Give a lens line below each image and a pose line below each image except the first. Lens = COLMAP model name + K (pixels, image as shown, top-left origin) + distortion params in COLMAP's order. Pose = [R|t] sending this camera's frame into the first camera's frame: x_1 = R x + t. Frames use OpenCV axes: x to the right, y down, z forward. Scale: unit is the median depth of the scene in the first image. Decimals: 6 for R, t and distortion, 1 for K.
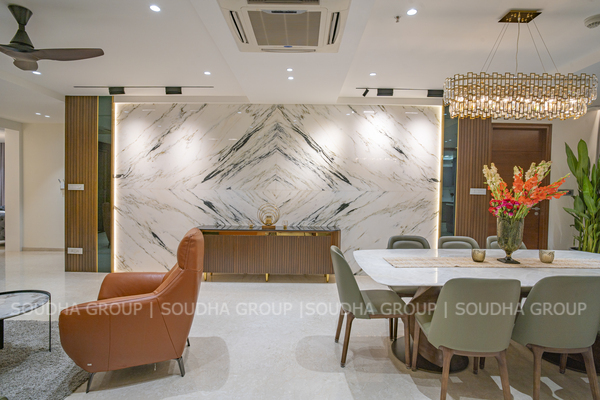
lens RADIAL K [[313.9, 0, 301.8], [0, 313.9, 203.3], [0, 0, 1]] dist [-0.031756, 0.000010]
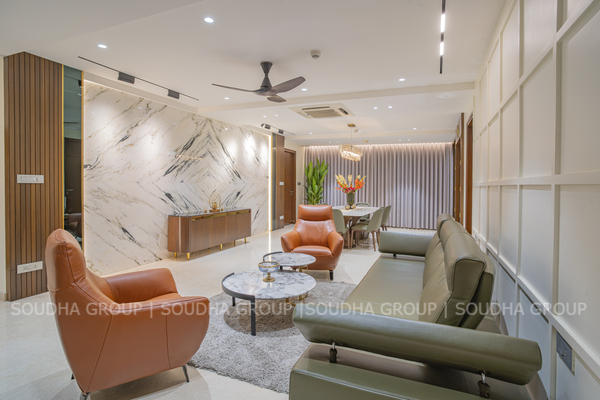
lens RADIAL K [[323.8, 0, 284.8], [0, 323.8, 192.1], [0, 0, 1]] dist [0.000780, 0.000047]
pose [[0.417966, -0.027906, 0.908034, -1.181389], [0.029886, 0.999409, 0.016957, -0.016853], [-0.907971, 0.020050, 0.418553, 0.139363]]
